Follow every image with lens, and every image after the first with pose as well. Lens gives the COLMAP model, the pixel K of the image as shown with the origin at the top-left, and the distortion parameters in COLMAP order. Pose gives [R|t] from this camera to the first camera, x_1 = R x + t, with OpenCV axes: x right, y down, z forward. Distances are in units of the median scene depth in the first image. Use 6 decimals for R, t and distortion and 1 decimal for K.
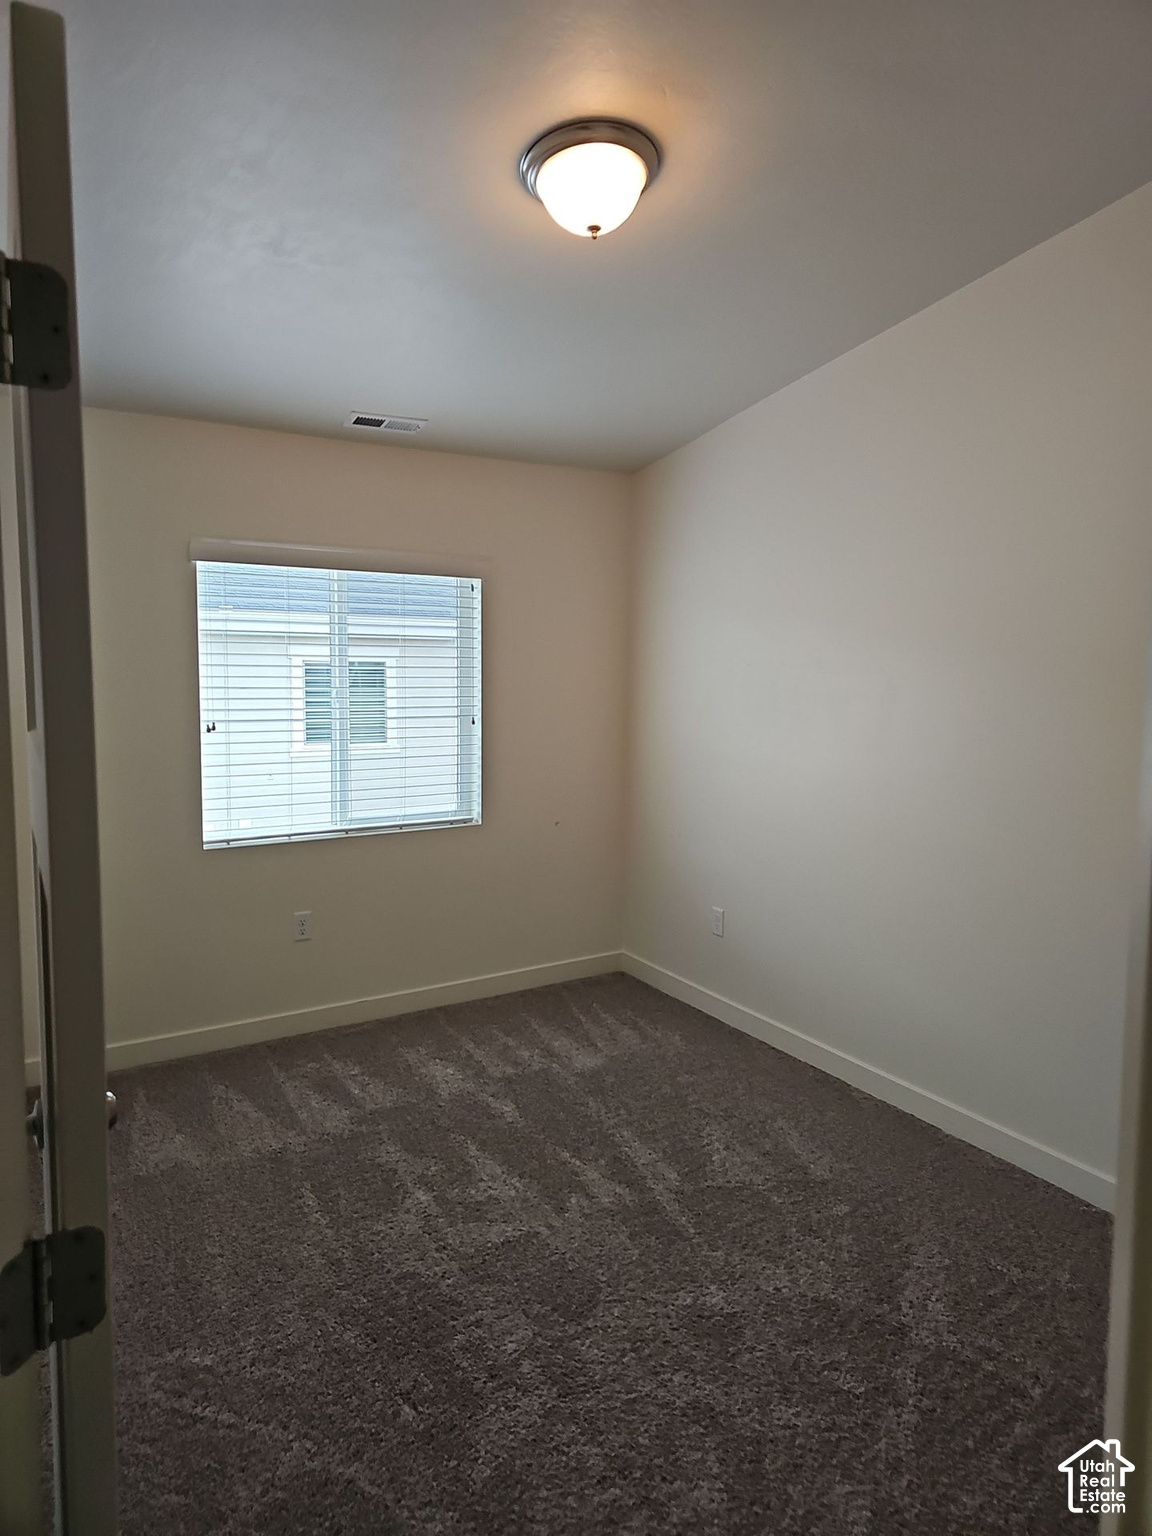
lens RADIAL K [[1021.8, 0, 550.9], [0, 1021.8, 773.2], [0, 0, 1]] dist [0.068217, -0.029449]
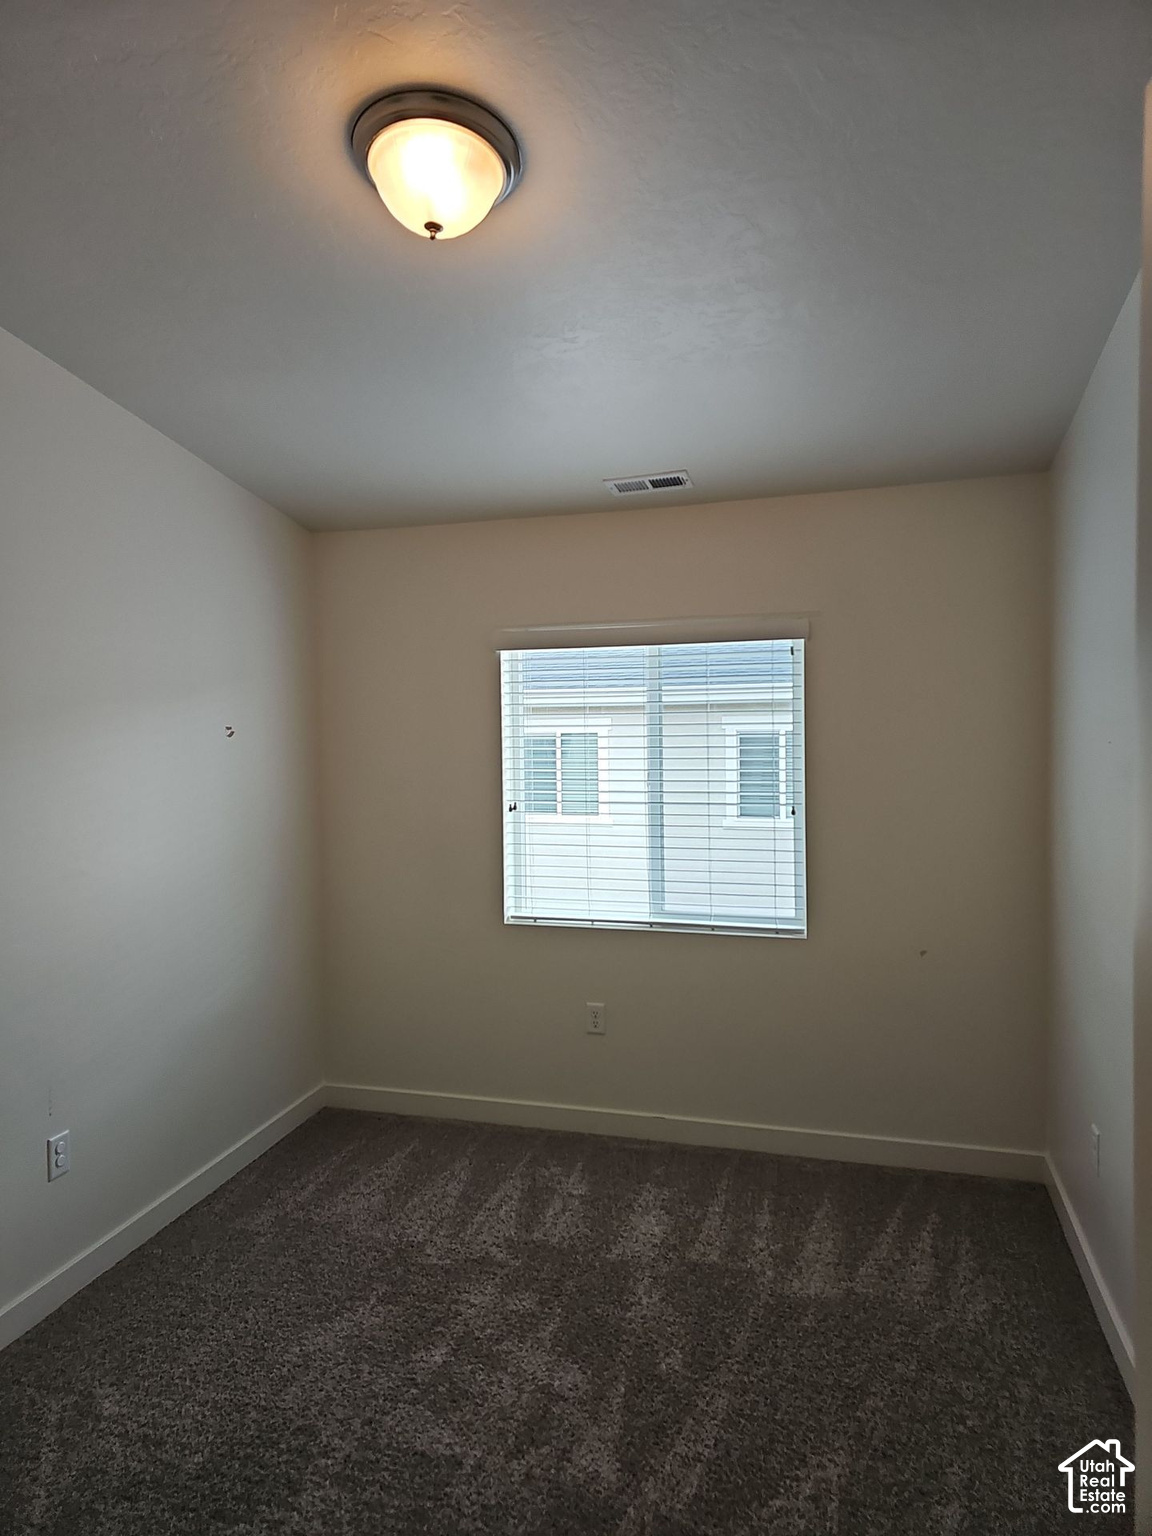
lens RADIAL K [[1021.8, 0, 578.8], [0, 1021.8, 763.8], [0, 0, 1]] dist [0.068217, -0.029449]
pose [[0.662133, 0.014957, -0.749237, 0.468942], [-0.057934, 0.997830, -0.031278, -0.057937], [0.747144, 0.064117, 0.661563, 0.353088]]
